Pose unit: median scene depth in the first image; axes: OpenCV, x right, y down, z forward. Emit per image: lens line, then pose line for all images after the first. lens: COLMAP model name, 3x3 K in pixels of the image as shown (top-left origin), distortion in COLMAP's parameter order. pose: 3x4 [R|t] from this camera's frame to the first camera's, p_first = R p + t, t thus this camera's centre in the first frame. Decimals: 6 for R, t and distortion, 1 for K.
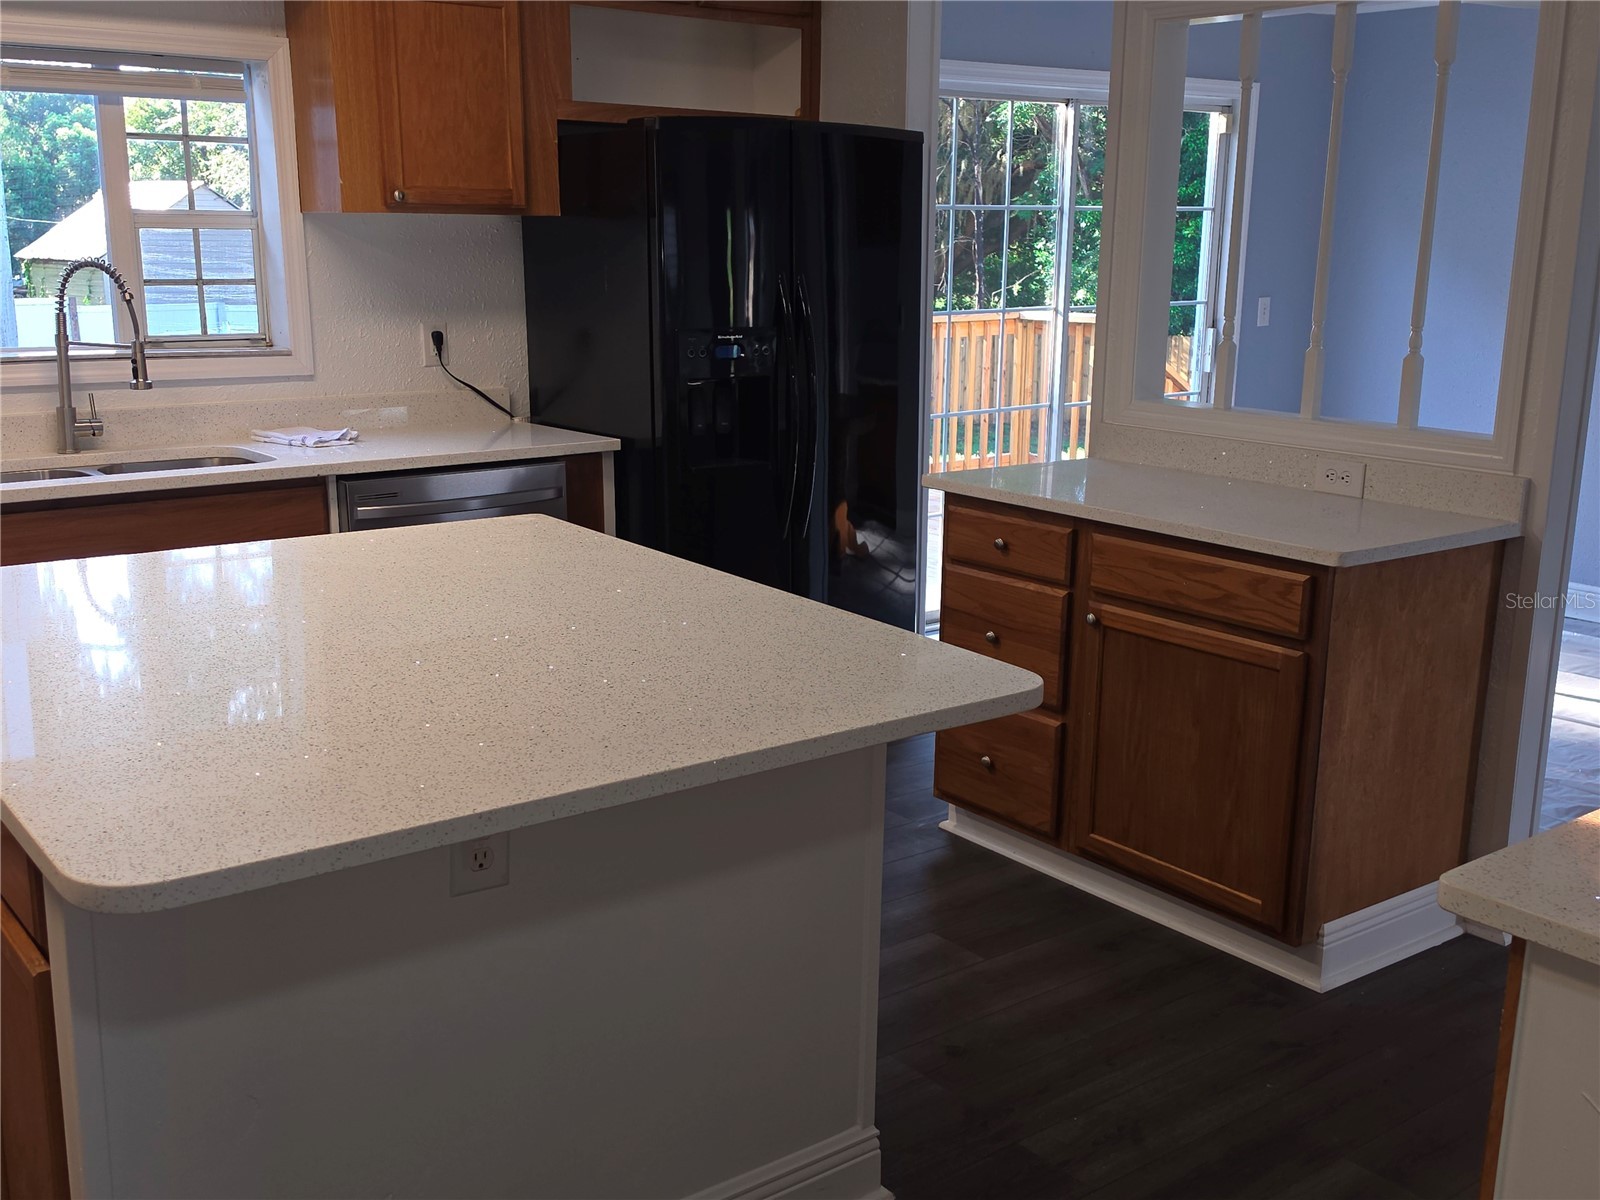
lens RADIAL K [[1619.1, 0, 822.8], [0, 1619.1, 599.6], [0, 0, 1]] dist [0.220723, -0.509789]
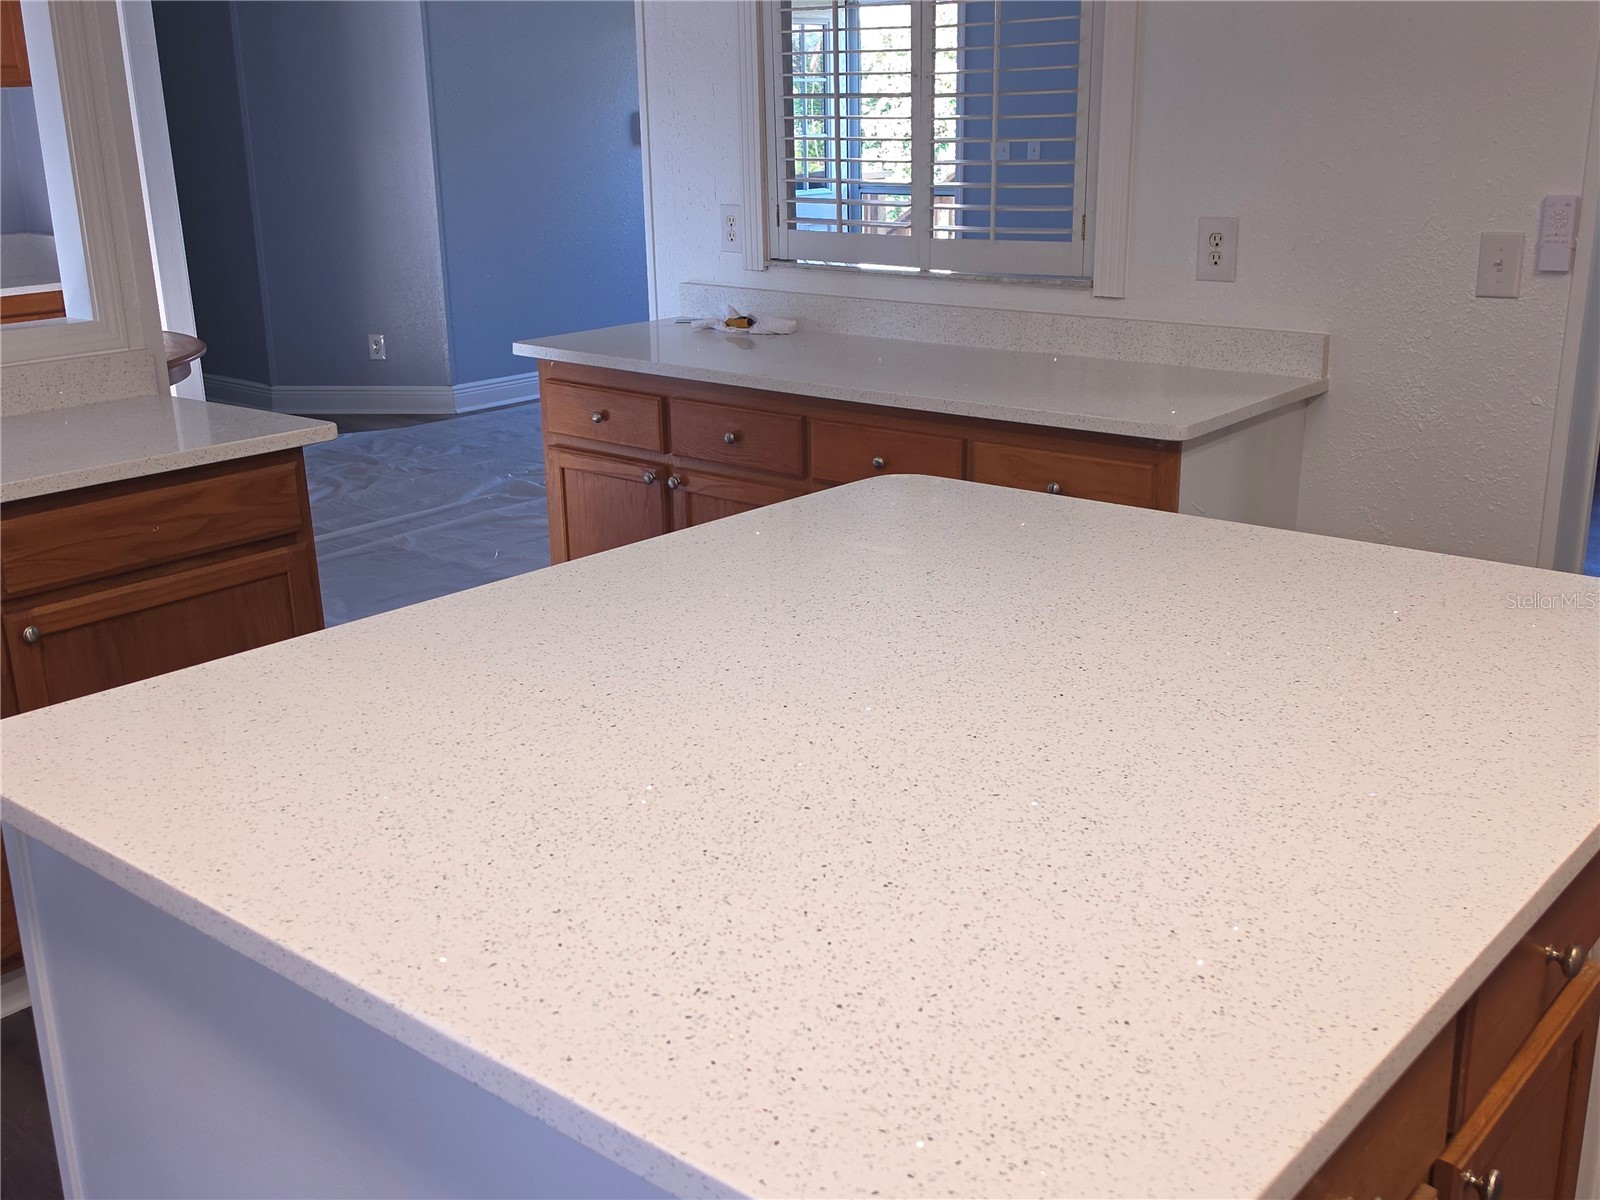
lens RADIAL K [[1619.1, 0, 822.8], [0, 1619.1, 599.6], [0, 0, 1]] dist [0.220723, -0.509789]
pose [[-0.224679, -0.295336, 0.928599, -0.637952], [0.228215, 0.910511, 0.344801, -0.188631], [-0.947332, 0.289389, -0.137173, 0.815365]]
